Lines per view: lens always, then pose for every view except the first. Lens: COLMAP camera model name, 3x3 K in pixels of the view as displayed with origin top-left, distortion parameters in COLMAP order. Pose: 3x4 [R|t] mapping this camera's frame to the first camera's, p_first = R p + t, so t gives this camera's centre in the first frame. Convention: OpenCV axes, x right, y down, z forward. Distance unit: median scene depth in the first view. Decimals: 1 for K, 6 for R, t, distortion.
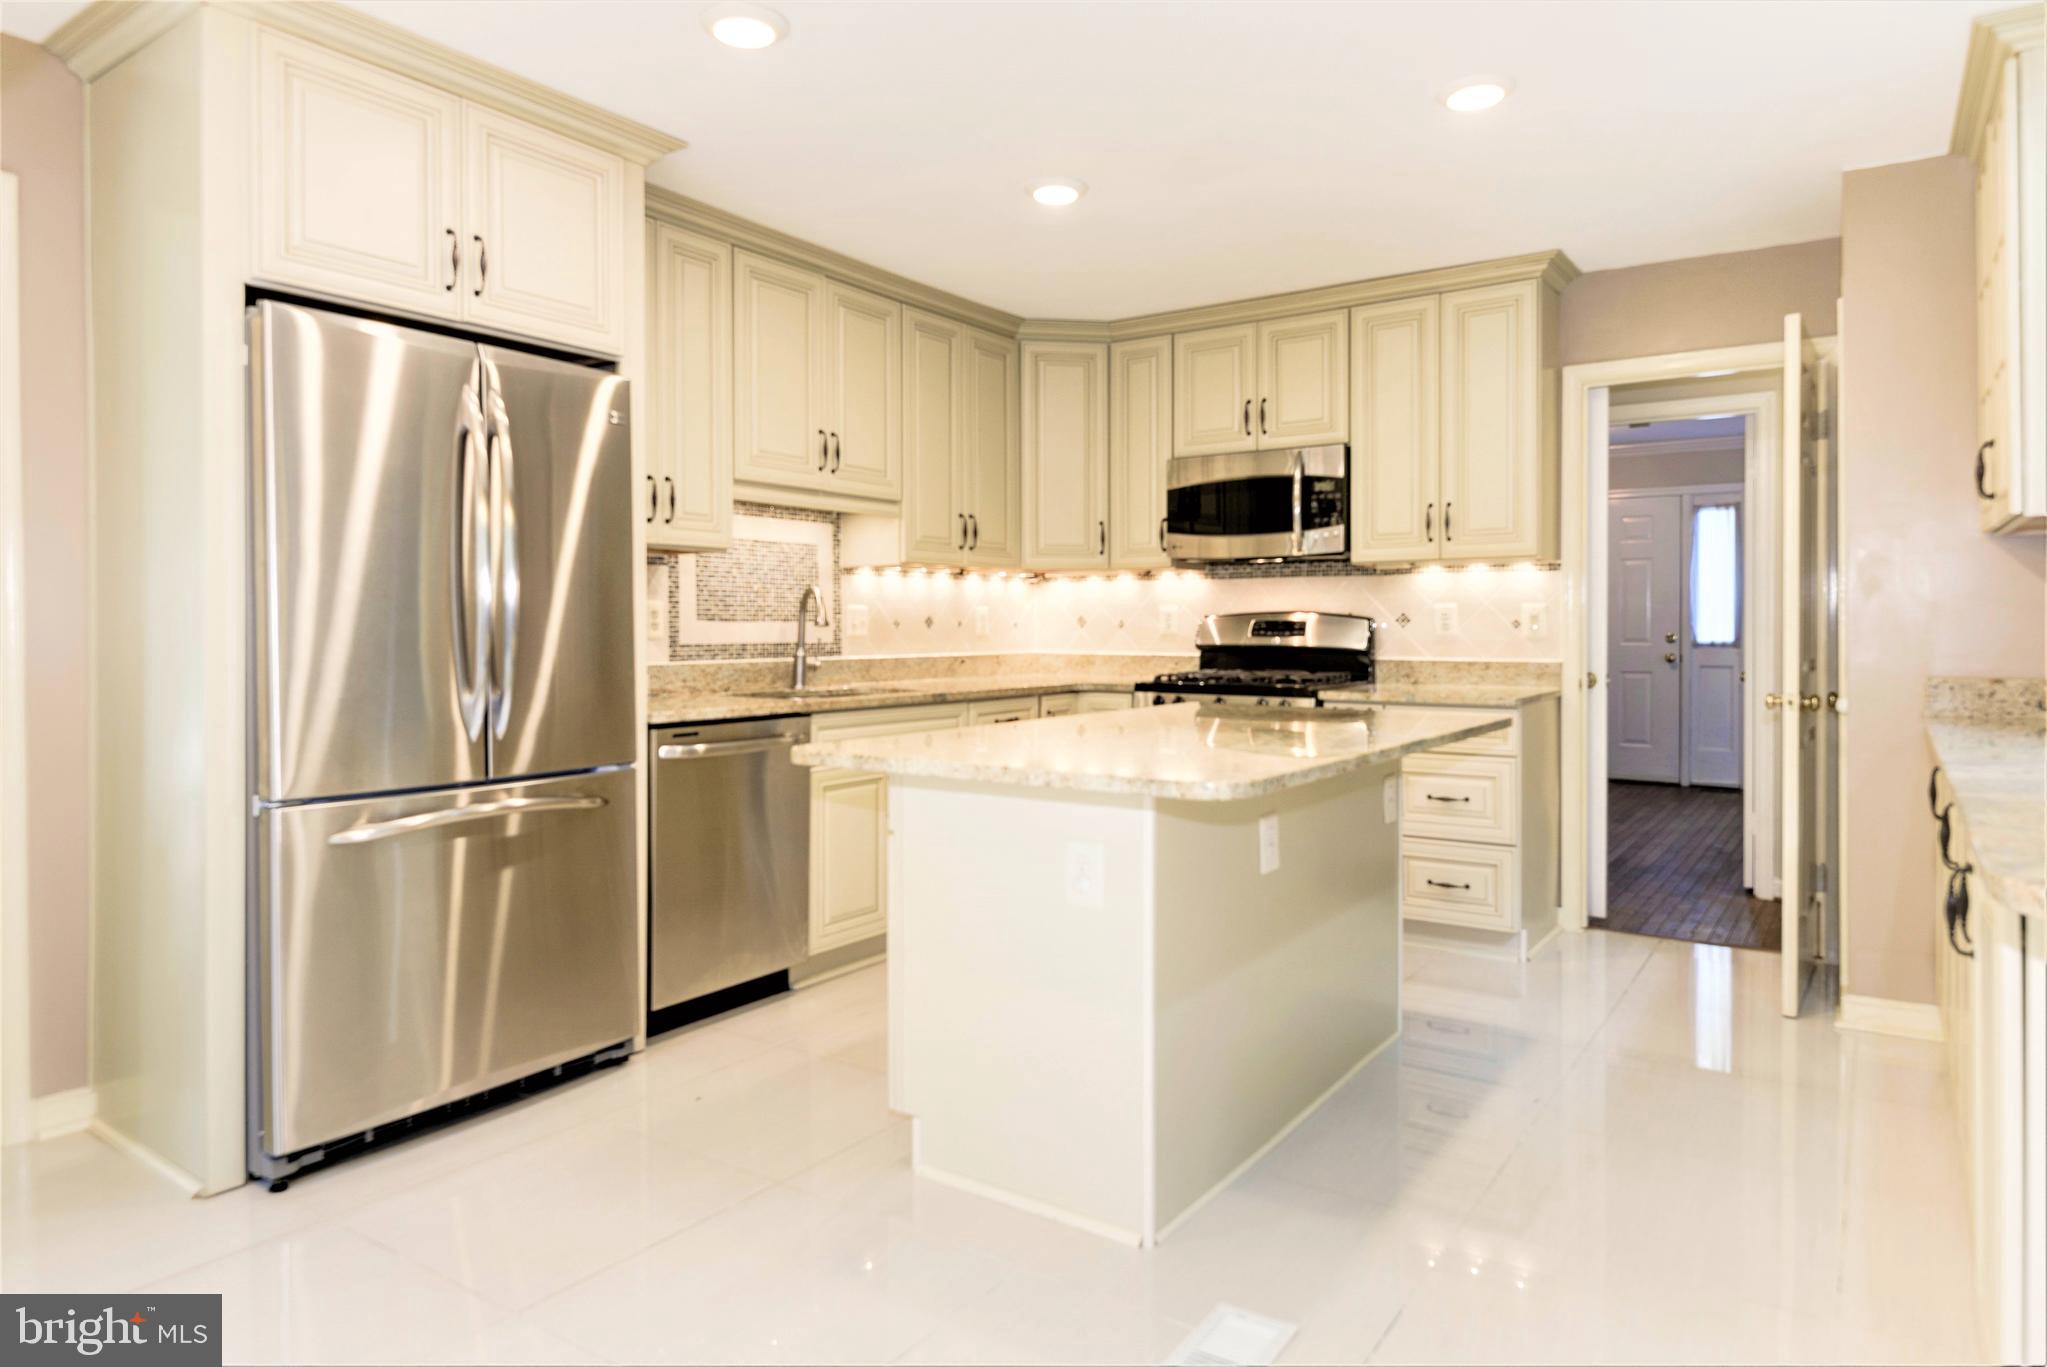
lens RADIAL K [[1258.9, 0, 1028.3], [0, 1258.9, 649.2], [0, 0, 1]] dist [0.000511, -0.000266]
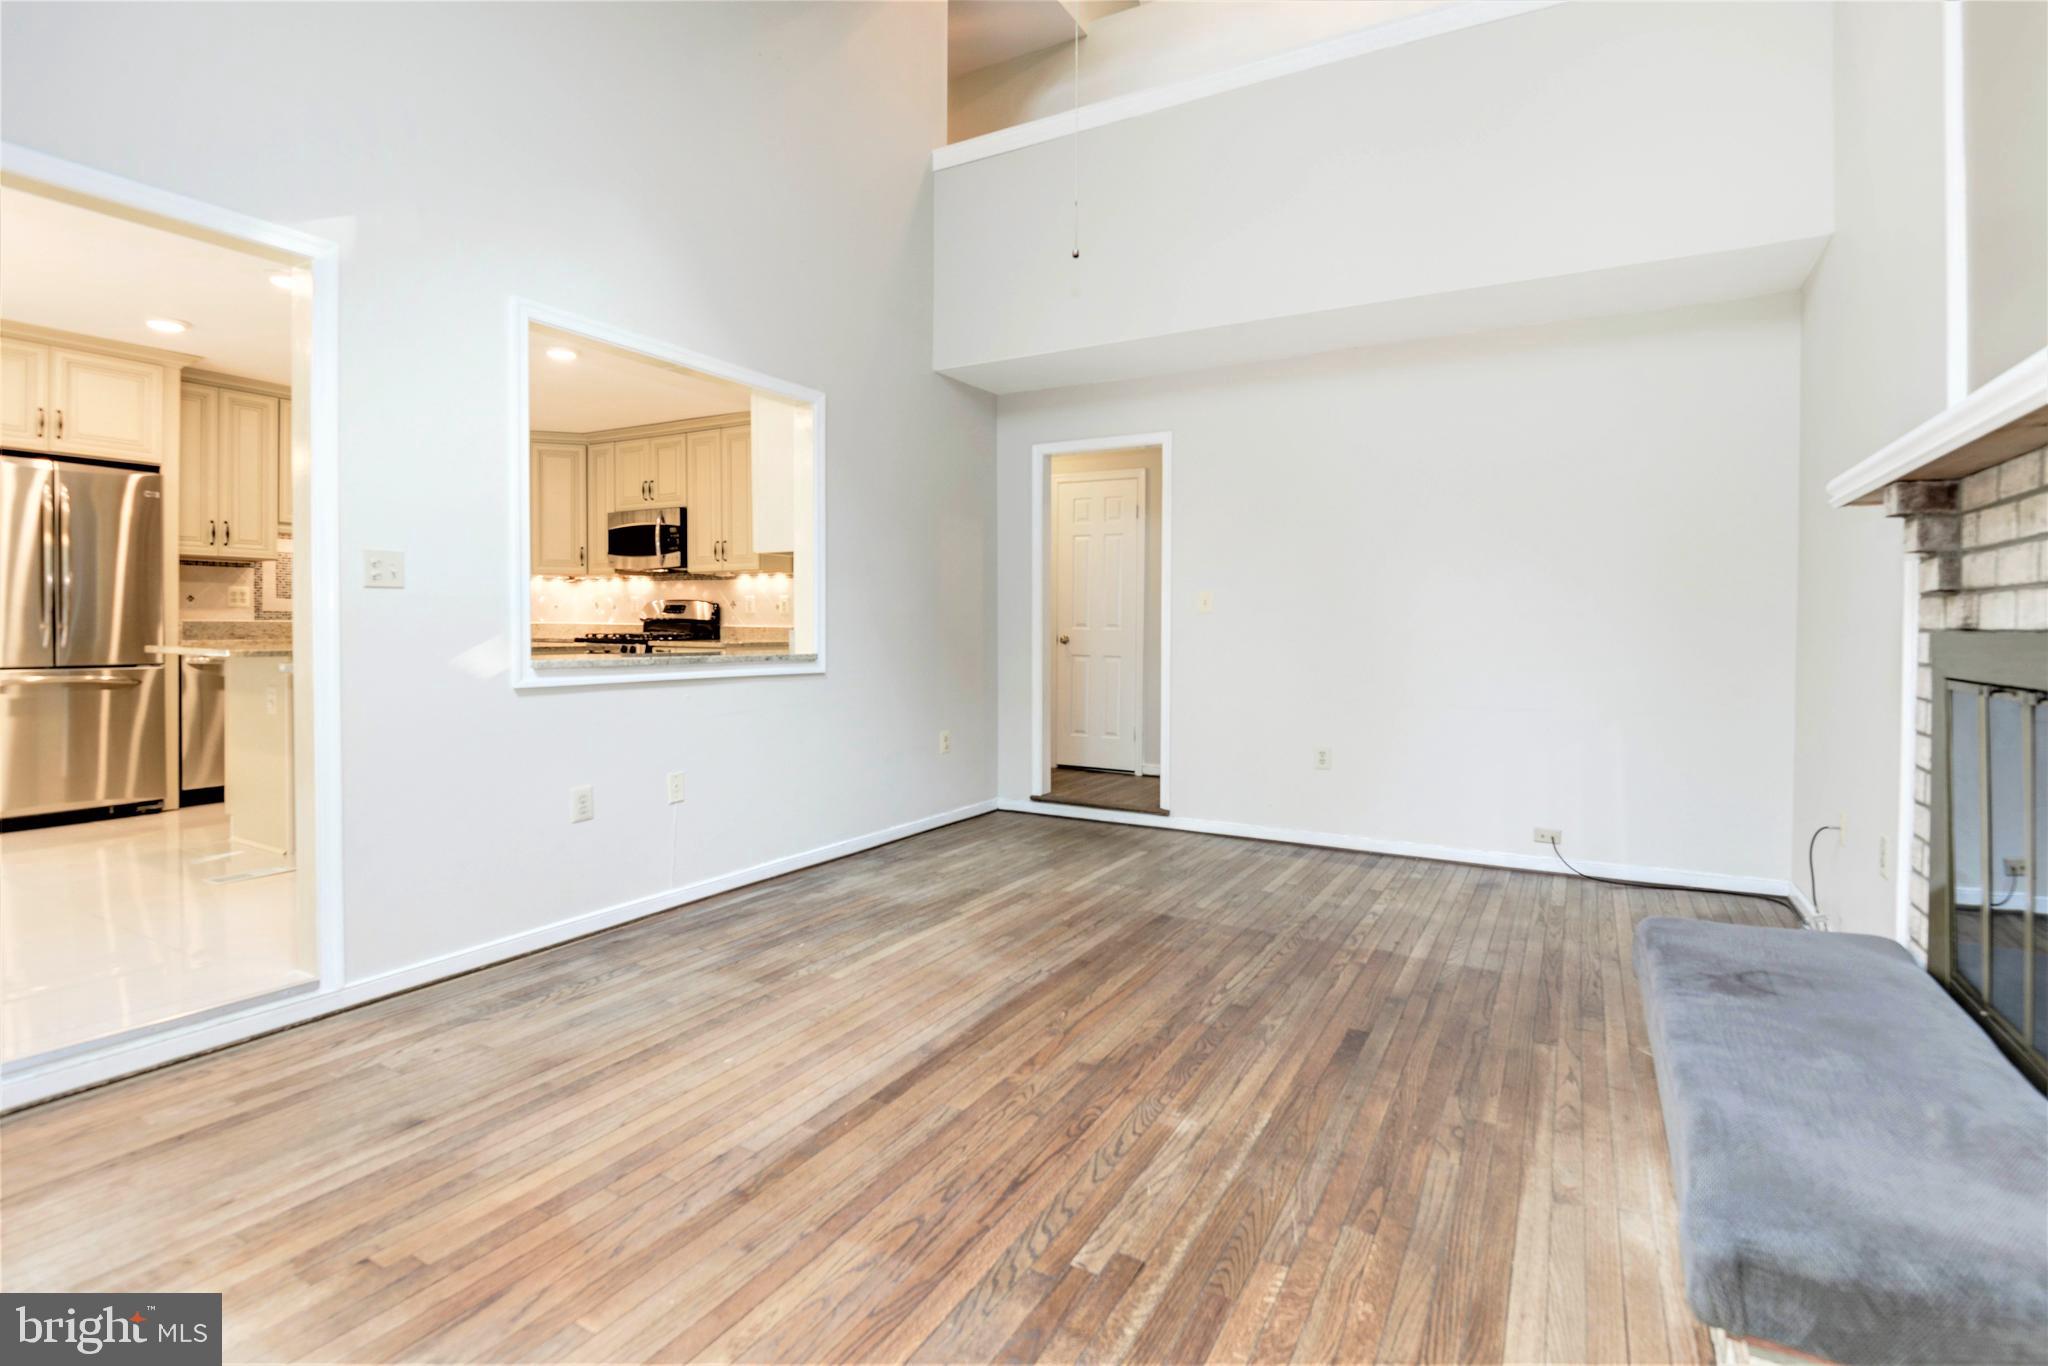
lens RADIAL K [[985.3, 0, 1076.9], [0, 985.3, 650.3], [0, 0, 1]] dist [0.002084, -0.017434]
pose [[0.993236, 0.004676, 0.116019, 0.638622], [-0.005037, 0.999983, 0.002819, 0.037701], [-0.116004, -0.003384, 0.993243, -0.482368]]
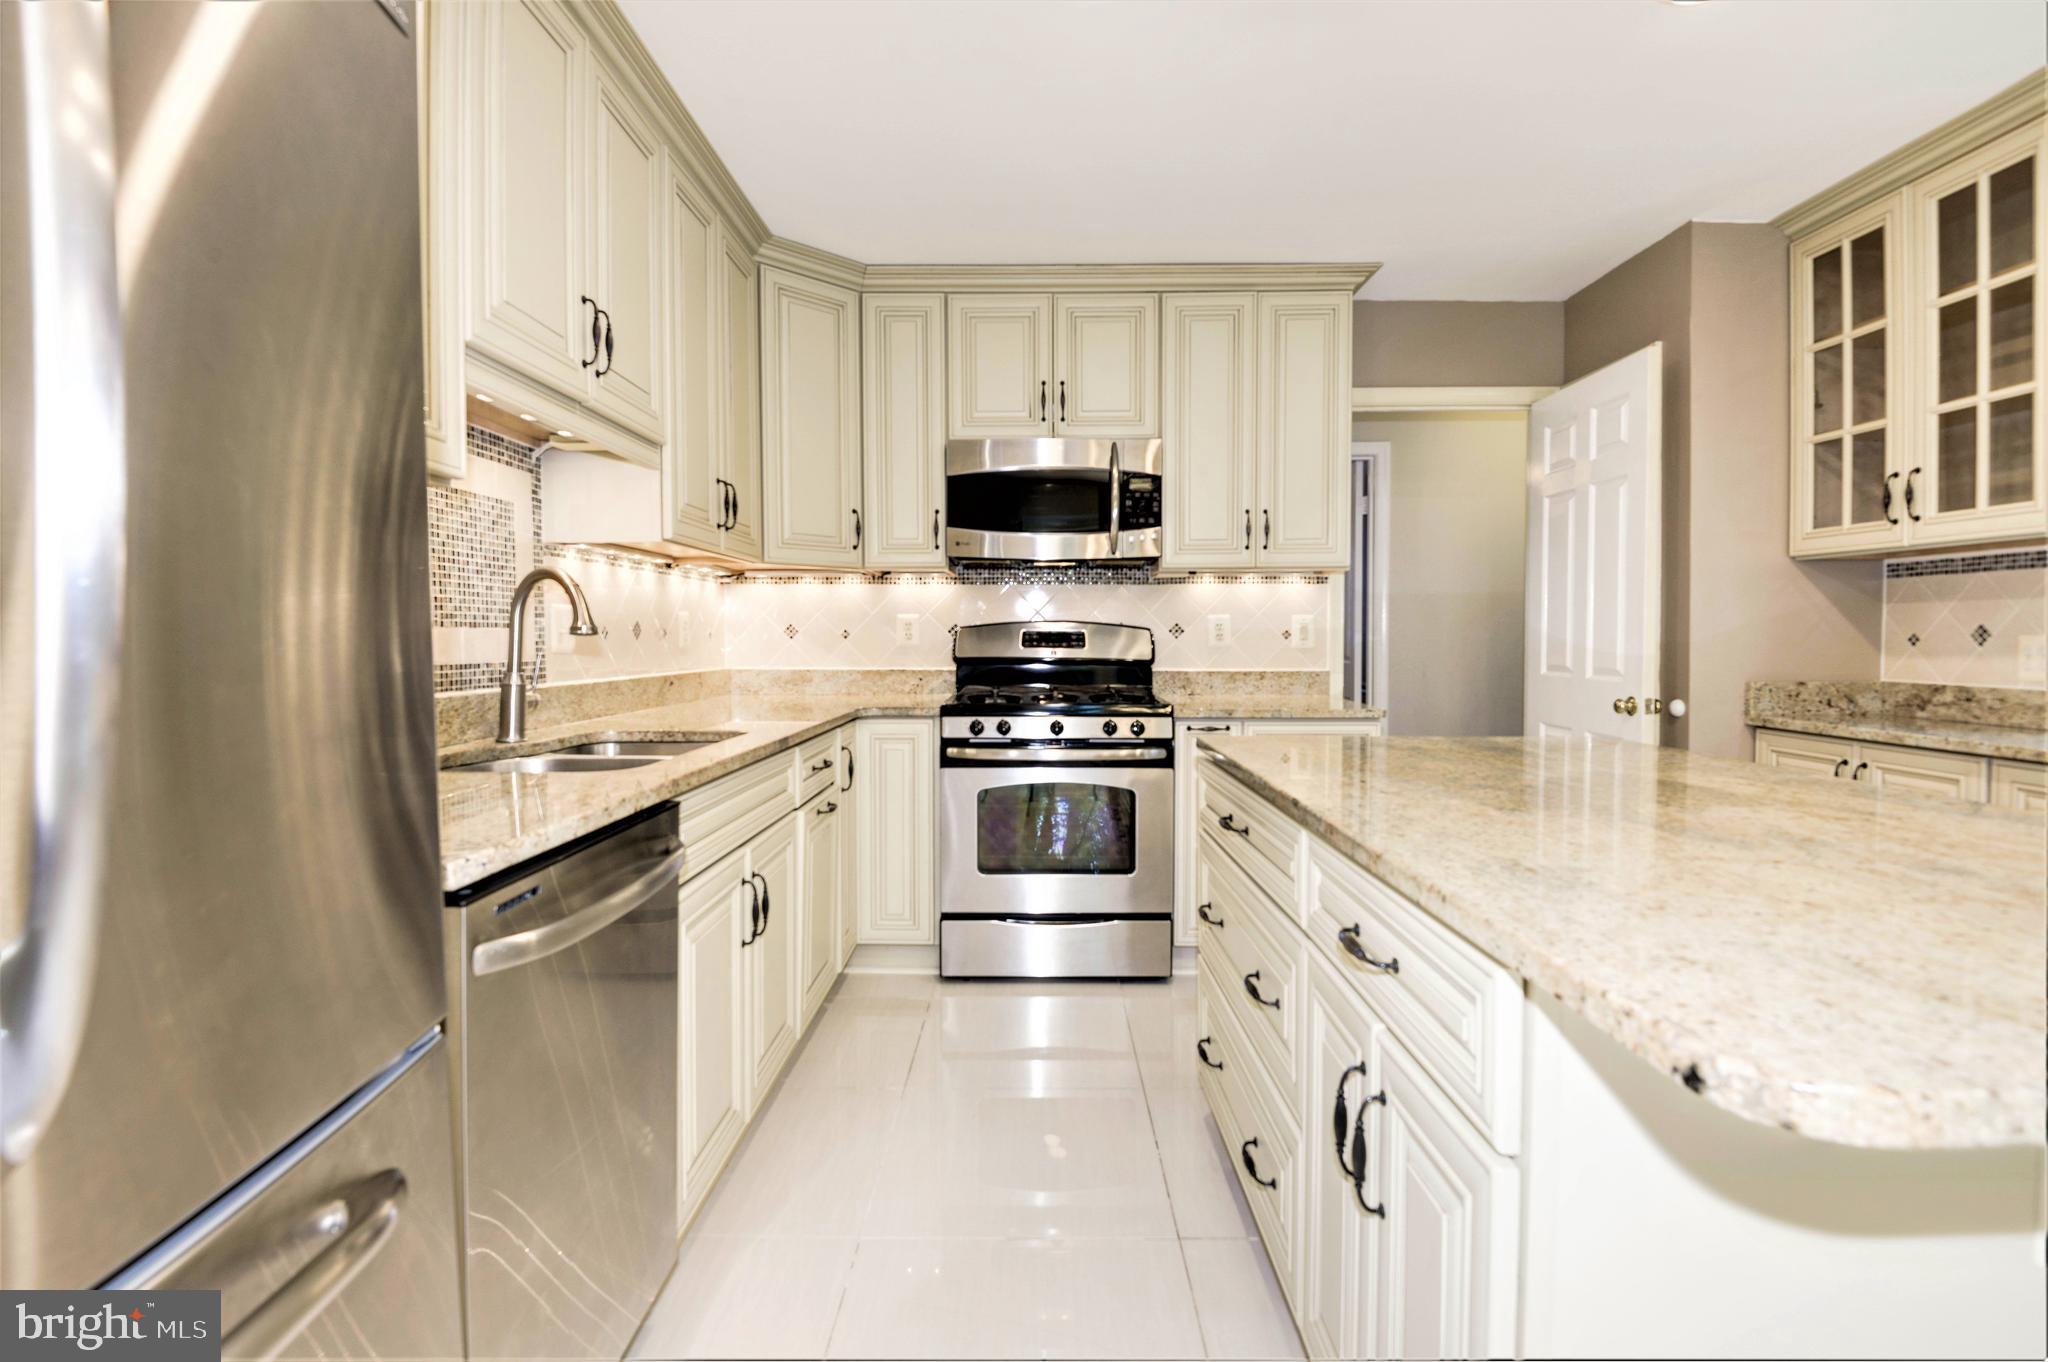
lens RADIAL K [[953.7, 0, 1044.3], [0, 953.7, 668.4], [0, 0, 1]] dist [0.018989, -0.019892]
pose [[0.824430, -0.017688, 0.565687, -0.213393], [0.009869, 0.999809, 0.016878, -0.007192], [-0.565878, -0.008331, 0.824447, 0.452215]]
